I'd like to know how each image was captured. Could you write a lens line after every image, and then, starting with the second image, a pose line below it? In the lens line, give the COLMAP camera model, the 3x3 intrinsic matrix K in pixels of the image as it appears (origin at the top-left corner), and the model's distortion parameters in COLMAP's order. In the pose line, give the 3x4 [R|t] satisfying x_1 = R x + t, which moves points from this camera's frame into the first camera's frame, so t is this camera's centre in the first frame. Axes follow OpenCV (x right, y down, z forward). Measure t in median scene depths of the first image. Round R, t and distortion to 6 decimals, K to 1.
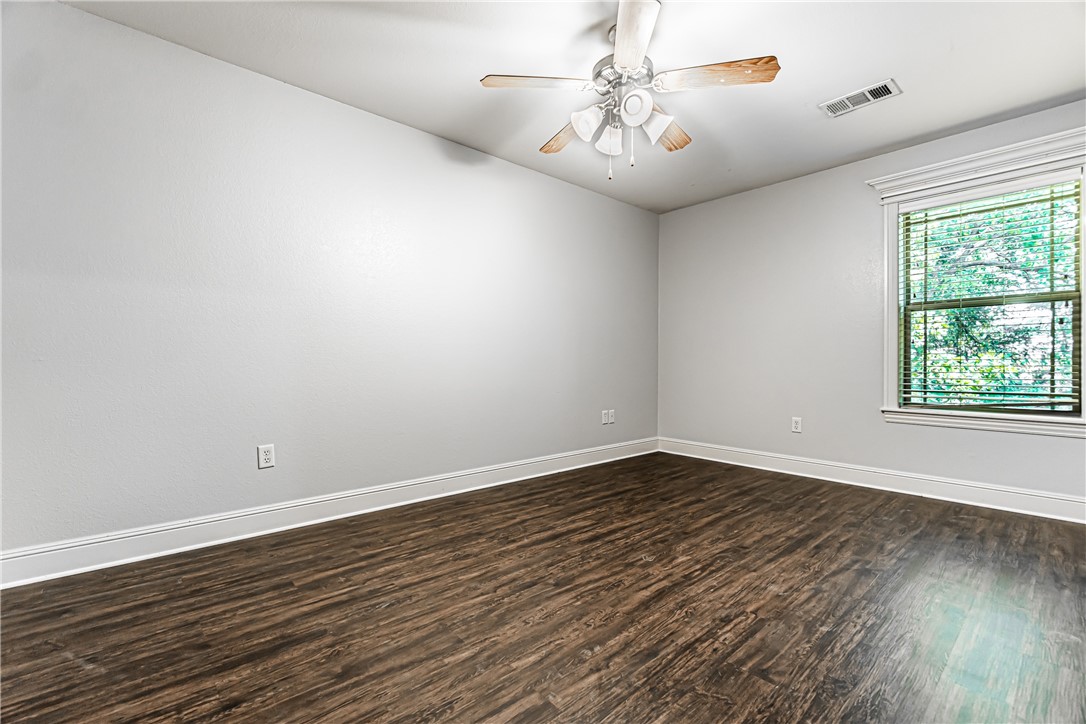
lens RADIAL K [[474.7, 0, 543.0], [0, 474.7, 362.0], [0, 0, 1]] dist [-0.000649, -0.000098]
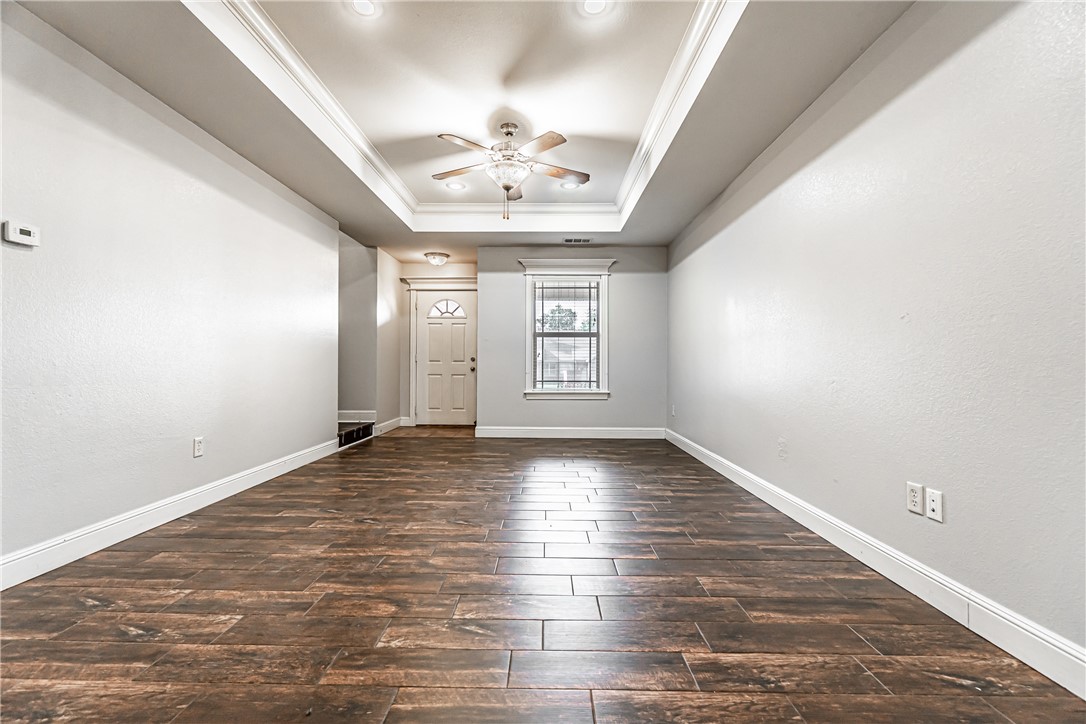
lens RADIAL K [[474.7, 0, 543.0], [0, 474.7, 362.0], [0, 0, 1]] dist [-0.000649, -0.000098]
pose [[0.676207, 0.002483, 0.736708, -0.664320], [0.007791, 0.999914, -0.010521, 0.009438], [-0.736671, 0.012854, 0.676130, -0.299206]]
